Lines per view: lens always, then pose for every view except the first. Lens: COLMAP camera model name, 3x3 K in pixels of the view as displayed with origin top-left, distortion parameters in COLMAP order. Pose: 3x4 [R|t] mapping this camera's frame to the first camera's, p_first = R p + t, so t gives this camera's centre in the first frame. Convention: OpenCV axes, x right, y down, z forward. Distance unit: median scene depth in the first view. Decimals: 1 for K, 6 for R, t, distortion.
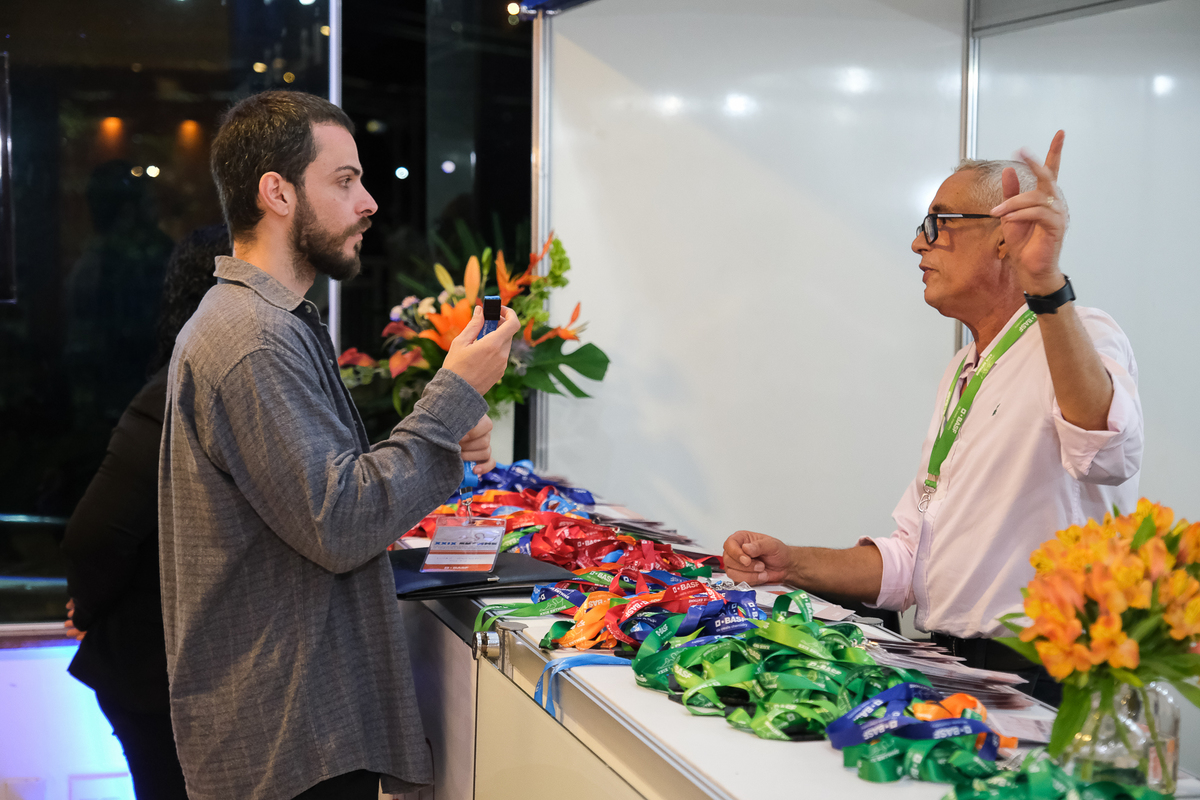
lens RADIAL K [[2319.9, 0, 600.0], [0, 2319.9, 400.0], [0, 0, 1]] dist [-0.054238, -0.111063]
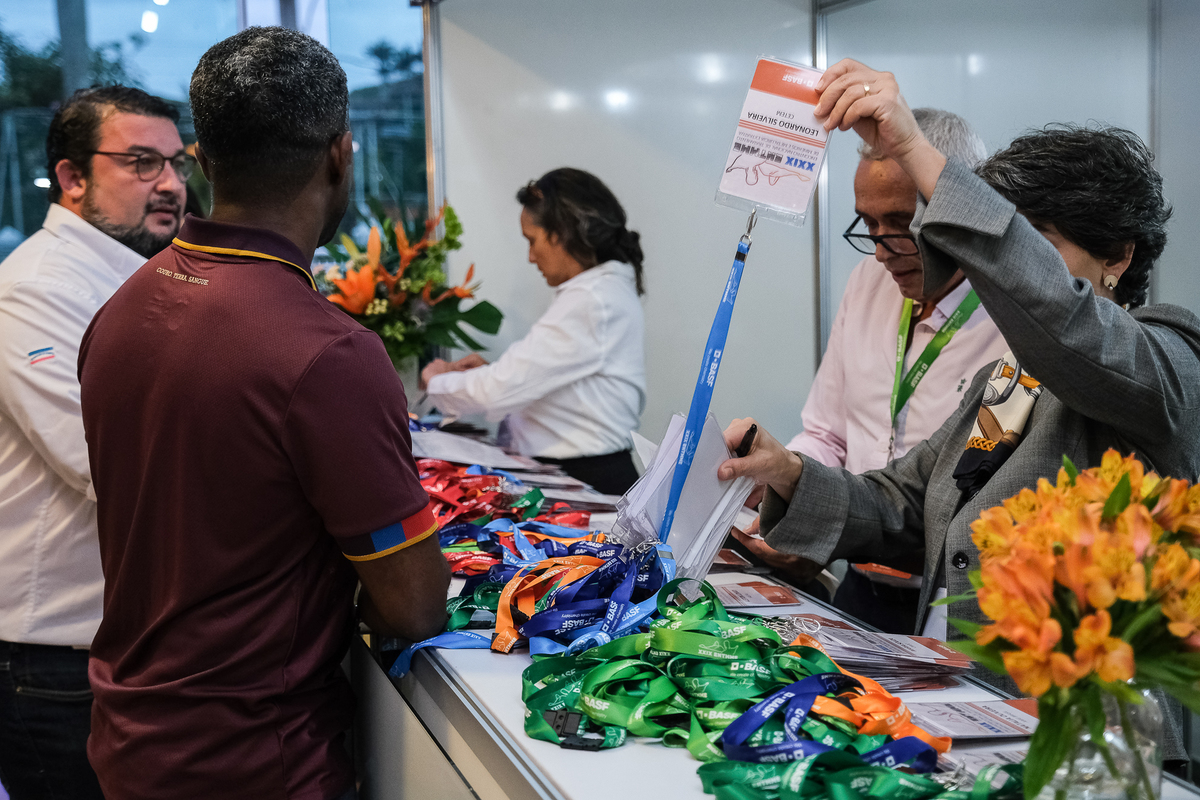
lens RADIAL K [[1724.0, 0, 600.0], [0, 1724.0, 400.0], [0, 0, 1]] dist [-0.172496, 0.011433]
pose [[0.998263, -0.043591, 0.039631, 0.015952], [0.042374, 0.998620, 0.031040, -0.000556], [-0.040930, -0.029306, 0.998732, 0.189693]]
